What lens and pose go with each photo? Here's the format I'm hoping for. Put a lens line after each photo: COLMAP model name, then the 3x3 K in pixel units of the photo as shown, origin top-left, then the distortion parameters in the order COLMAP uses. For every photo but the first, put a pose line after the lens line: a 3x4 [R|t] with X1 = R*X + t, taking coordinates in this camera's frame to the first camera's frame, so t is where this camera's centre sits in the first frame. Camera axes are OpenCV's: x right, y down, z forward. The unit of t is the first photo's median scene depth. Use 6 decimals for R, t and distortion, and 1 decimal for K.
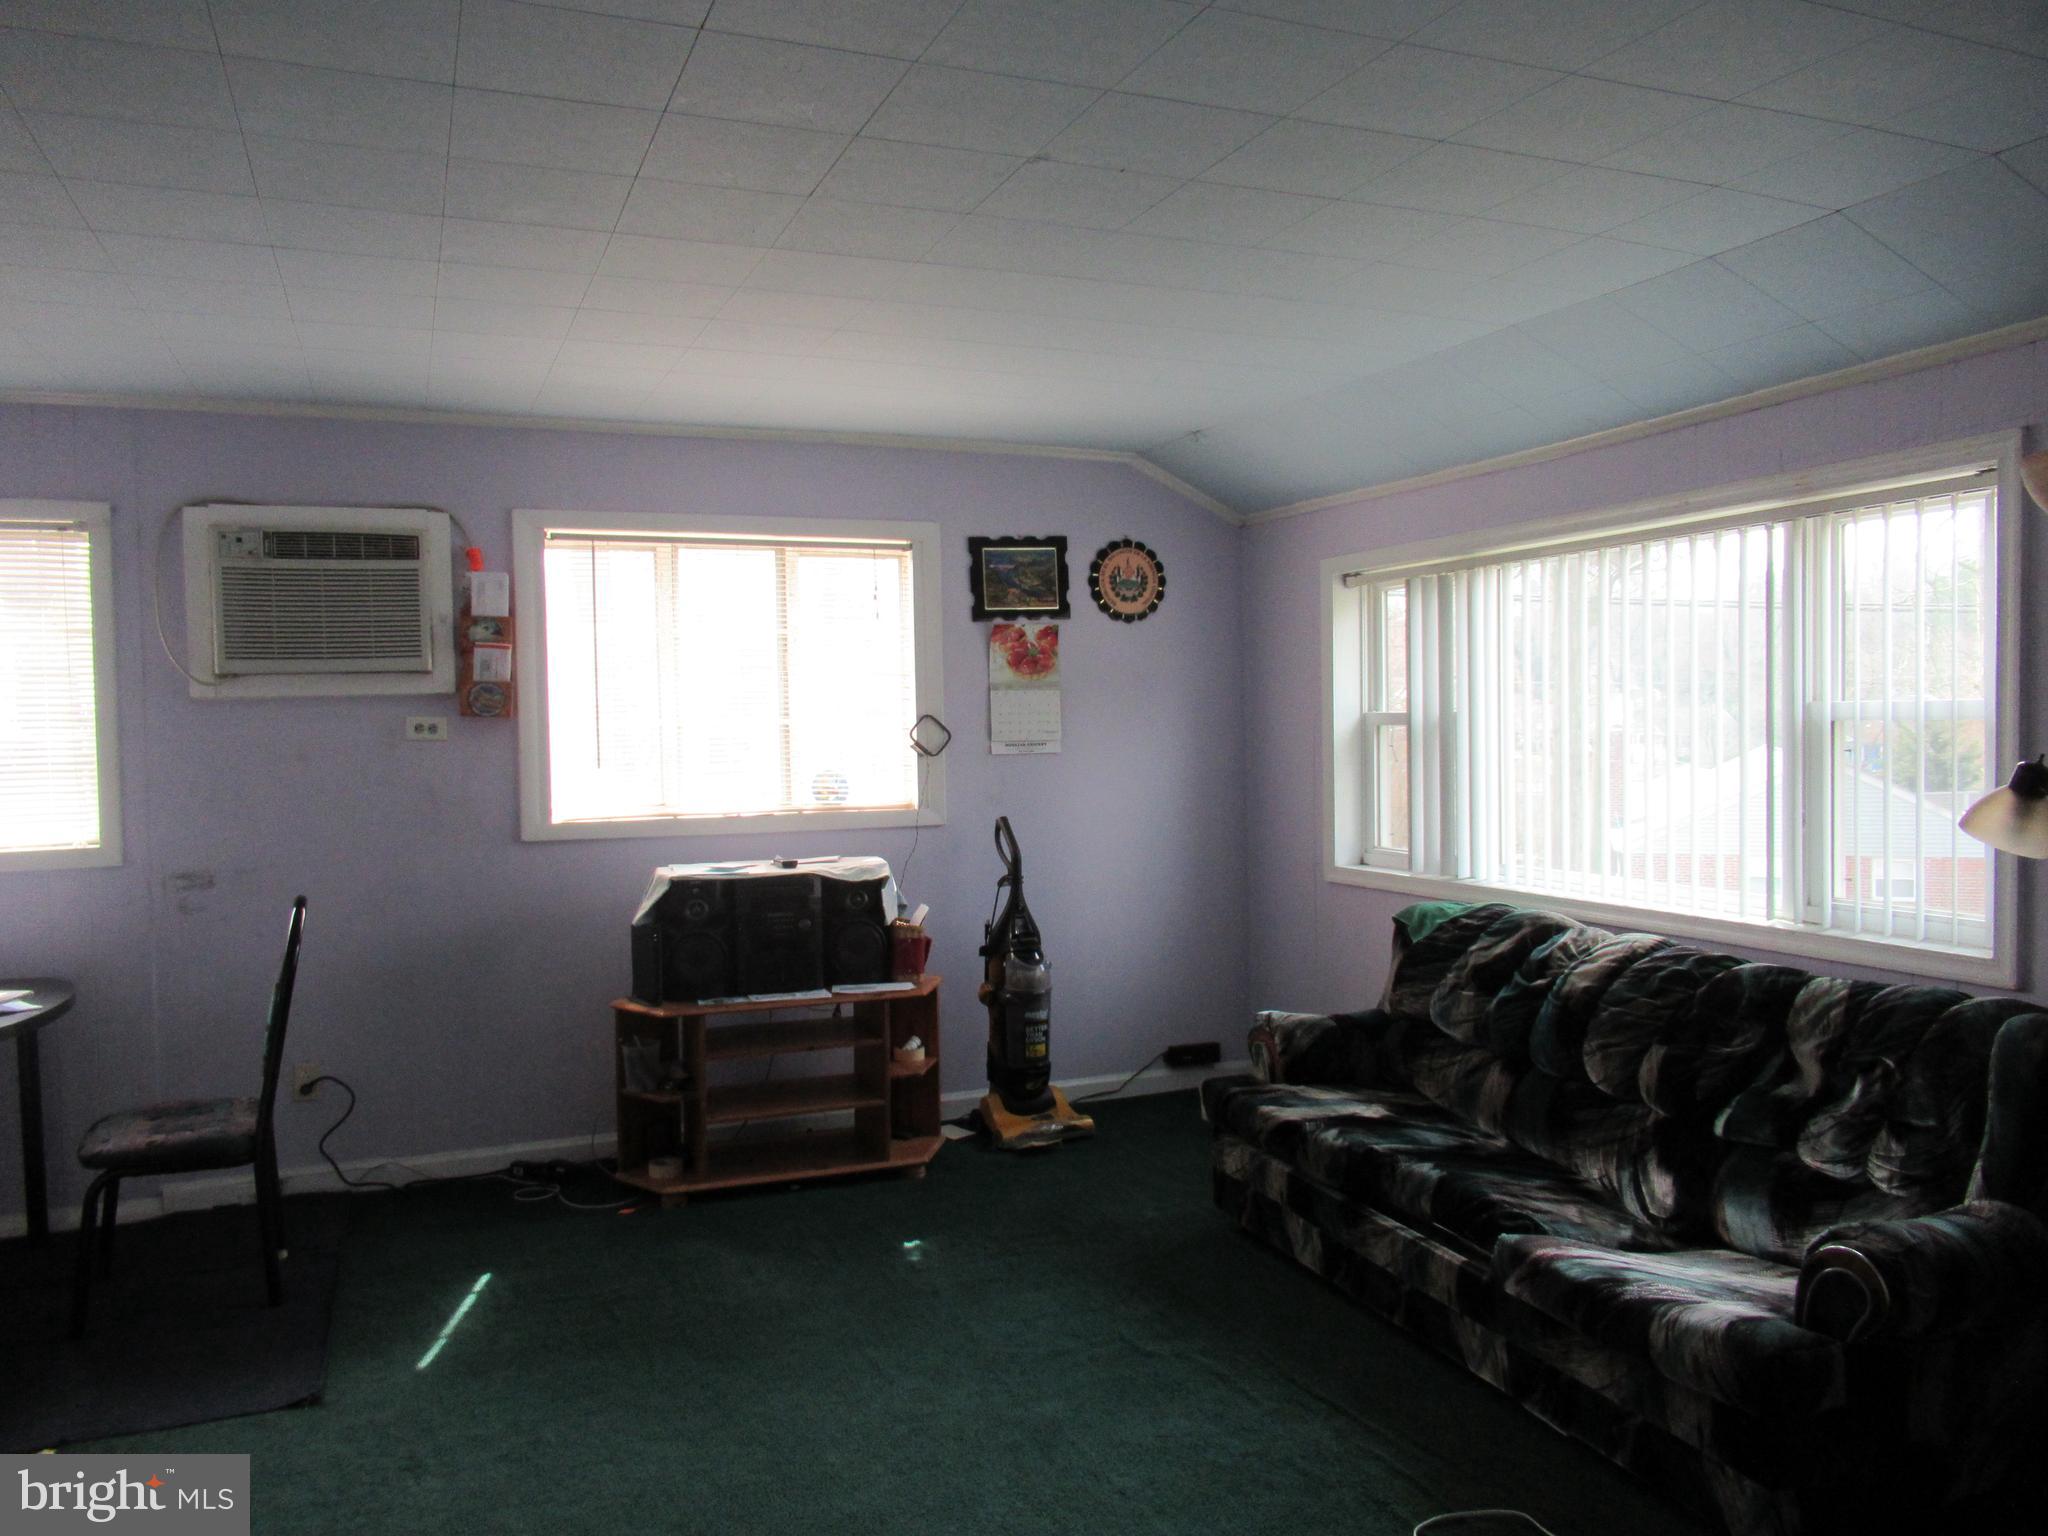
lens RADIAL K [[1516.6, 0, 1024.0], [0, 1516.6, 768.0], [0, 0, 1]] dist [-0.010902, 0.000930]
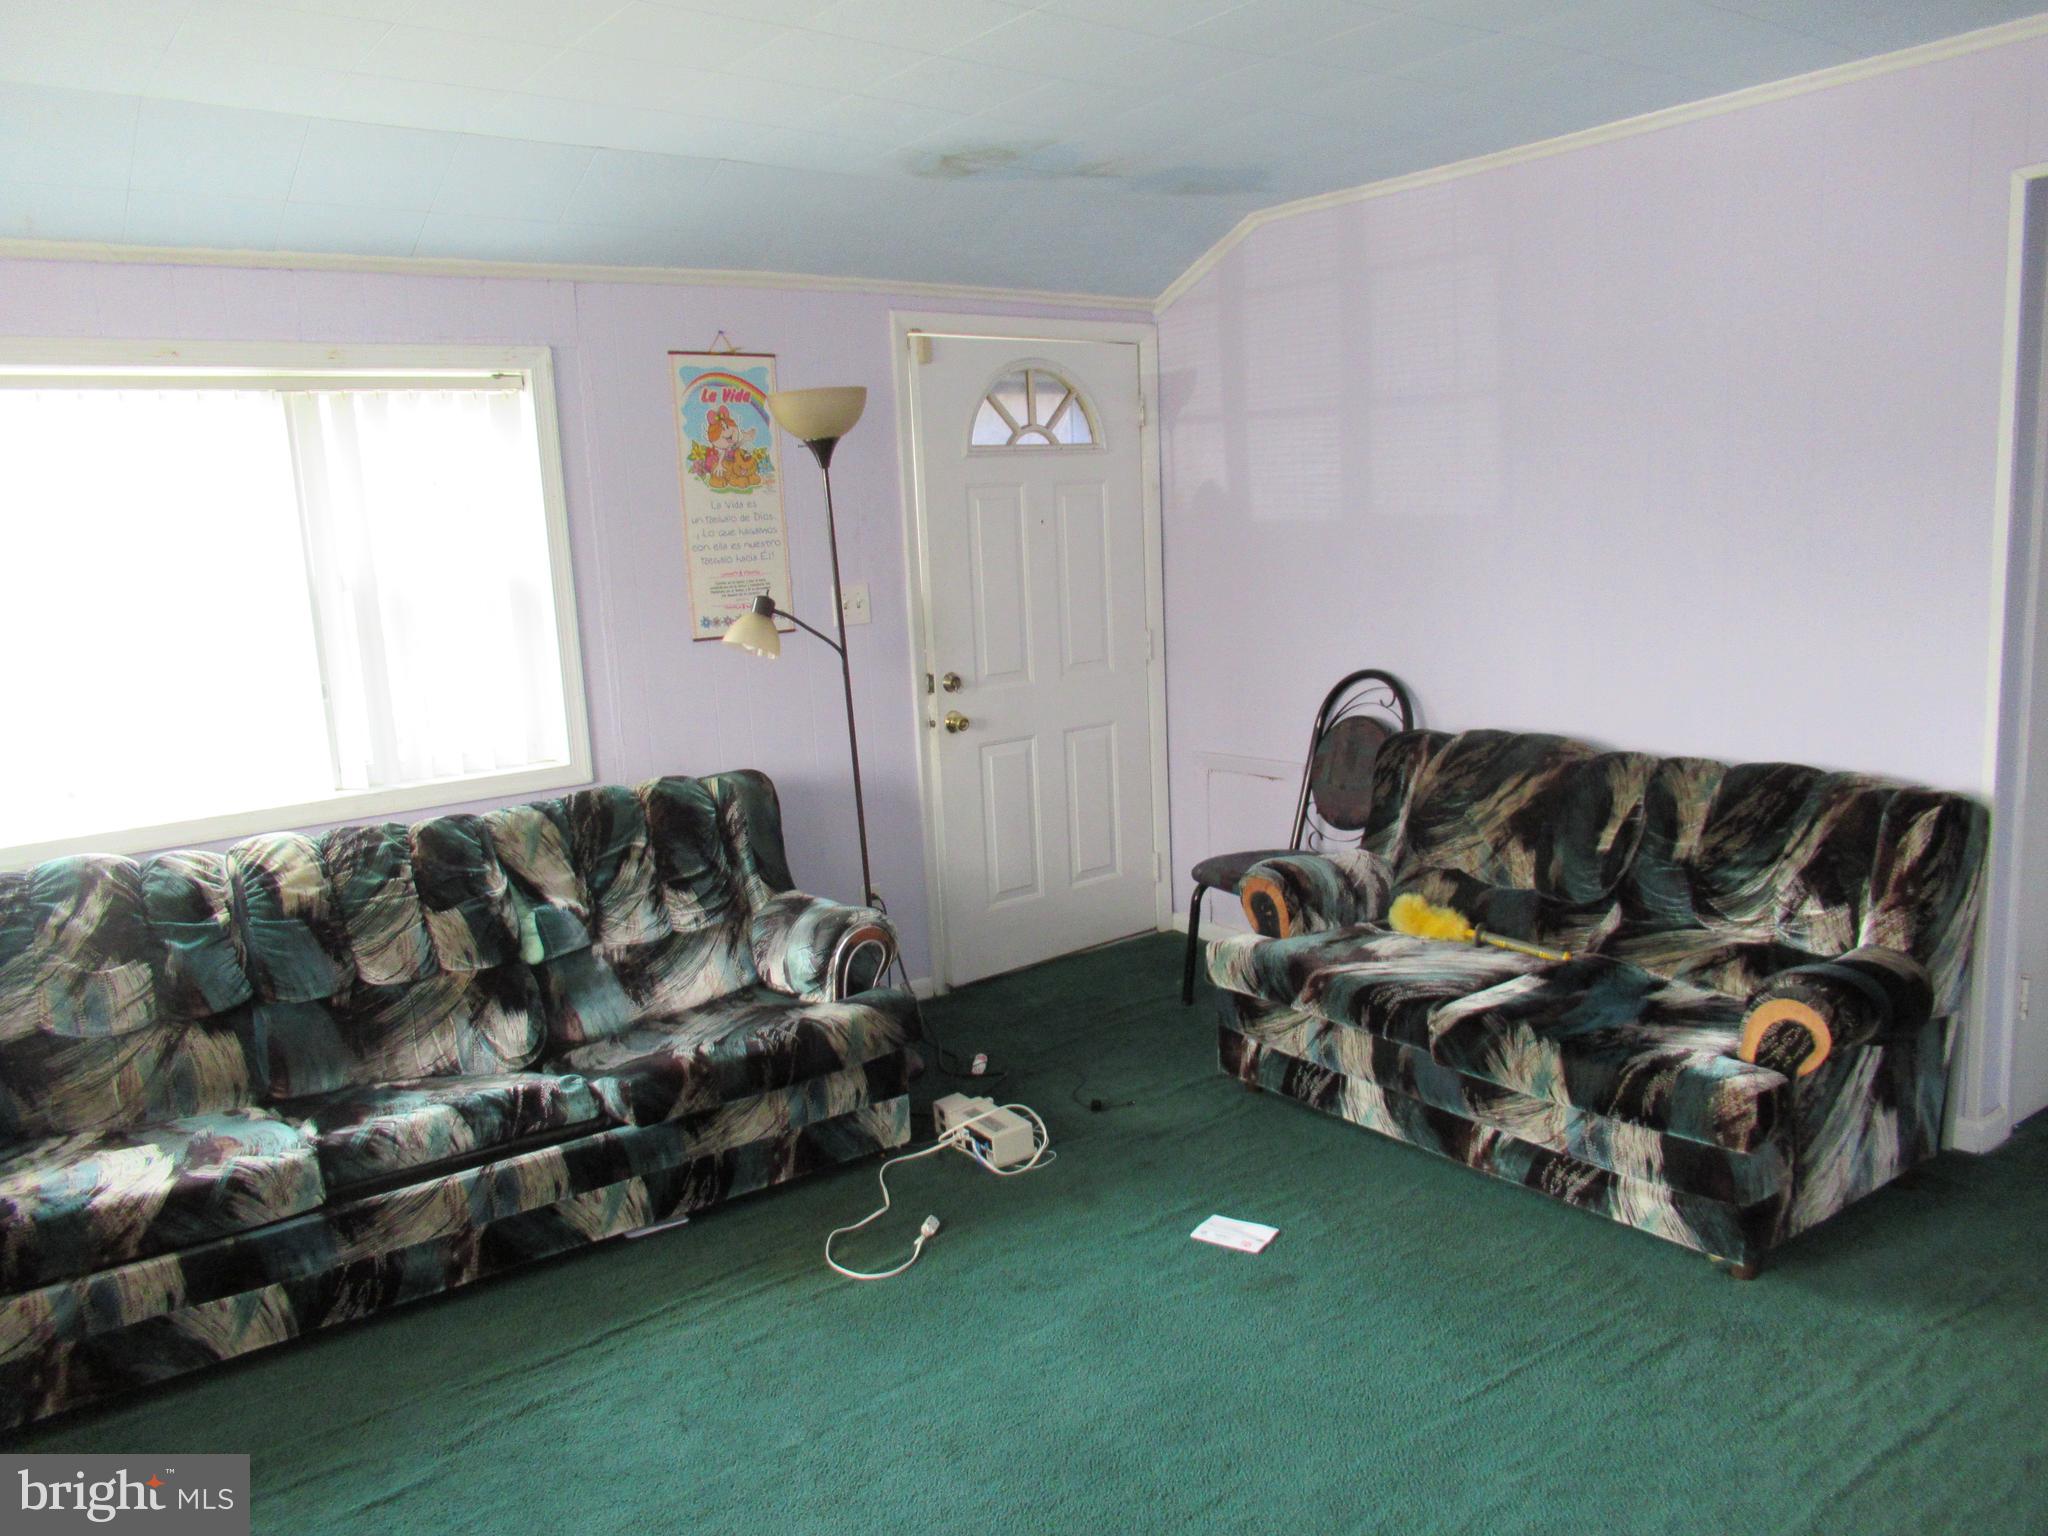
lens RADIAL K [[1516.6, 0, 1024.0], [0, 1516.6, 768.0], [0, 0, 1]] dist [-0.010902, 0.000930]
pose [[-0.263742, -0.133513, 0.955309, -0.682654], [0.082916, 0.983571, 0.160354, -0.043853], [-0.961023, 0.121502, -0.248338, 0.928746]]
